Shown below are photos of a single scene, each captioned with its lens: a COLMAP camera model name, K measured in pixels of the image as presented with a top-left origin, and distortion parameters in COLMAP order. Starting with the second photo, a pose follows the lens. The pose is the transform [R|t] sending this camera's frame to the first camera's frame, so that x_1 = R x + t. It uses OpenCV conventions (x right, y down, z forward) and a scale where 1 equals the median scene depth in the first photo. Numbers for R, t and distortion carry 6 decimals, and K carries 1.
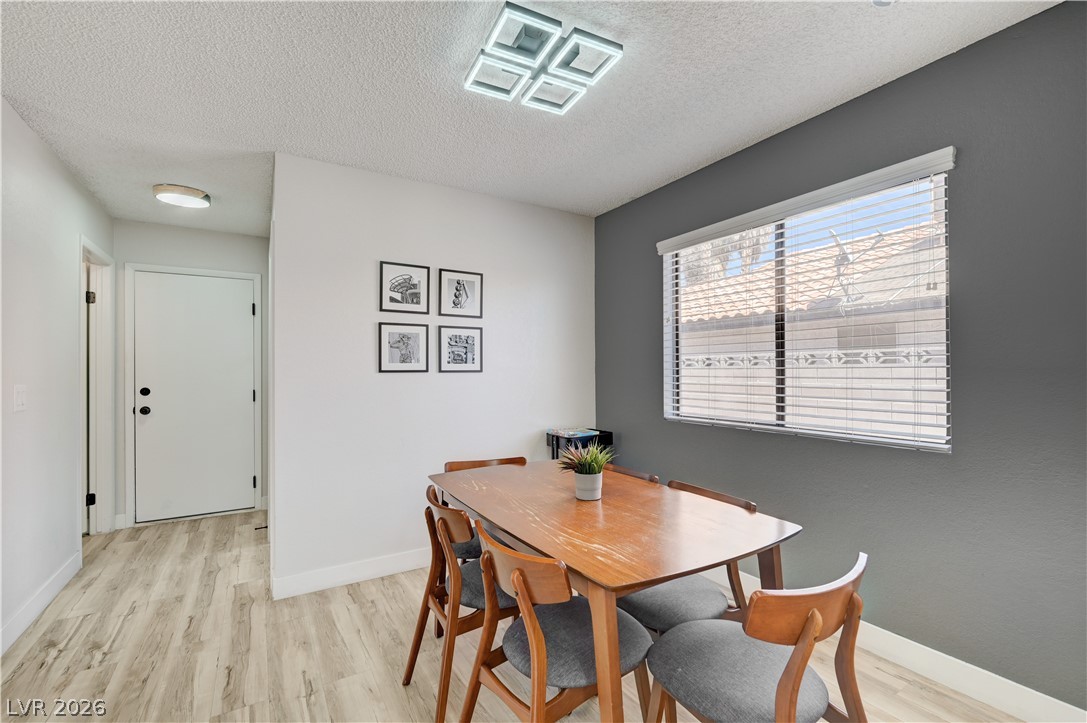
lens RADIAL K [[474.6, 0, 552.0], [0, 474.6, 368.8], [0, 0, 1]] dist [-0.006779, -0.000093]
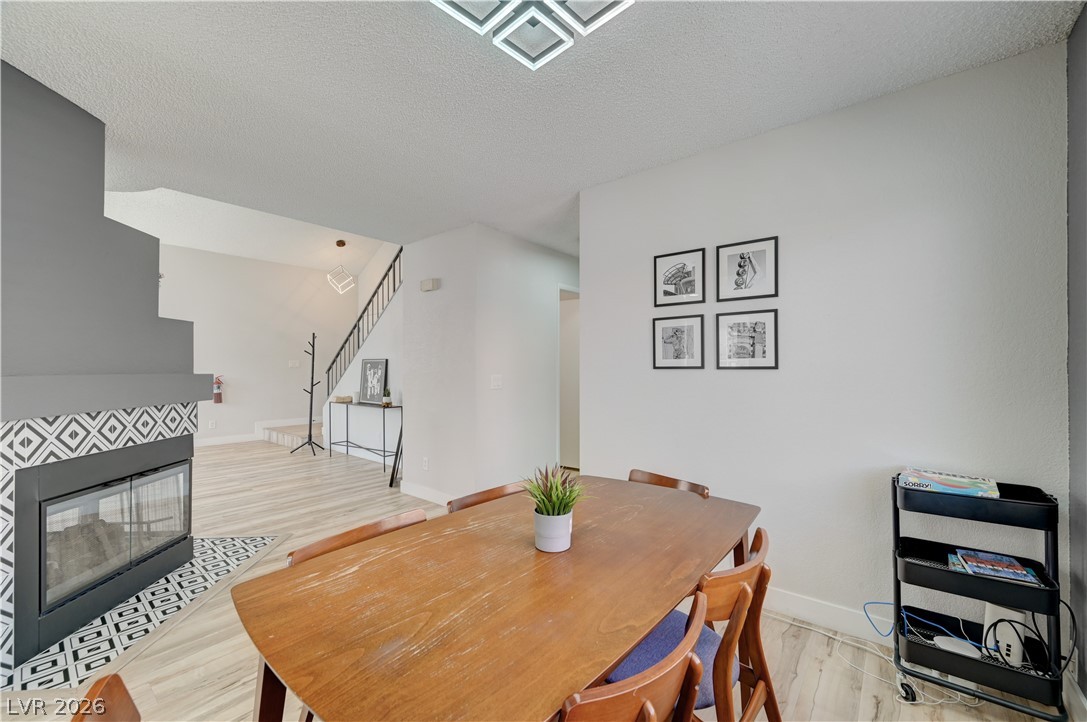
lens RADIAL K [[439.4, 0, 546.6], [0, 439.4, 369.4], [0, 0, 1]] dist [-0.006711, -0.000031]
pose [[0.322983, 0.004230, -0.946395, 0.417228], [0.001290, 0.999987, 0.004910, 0.003946], [0.946404, -0.002807, 0.322973, 0.471178]]
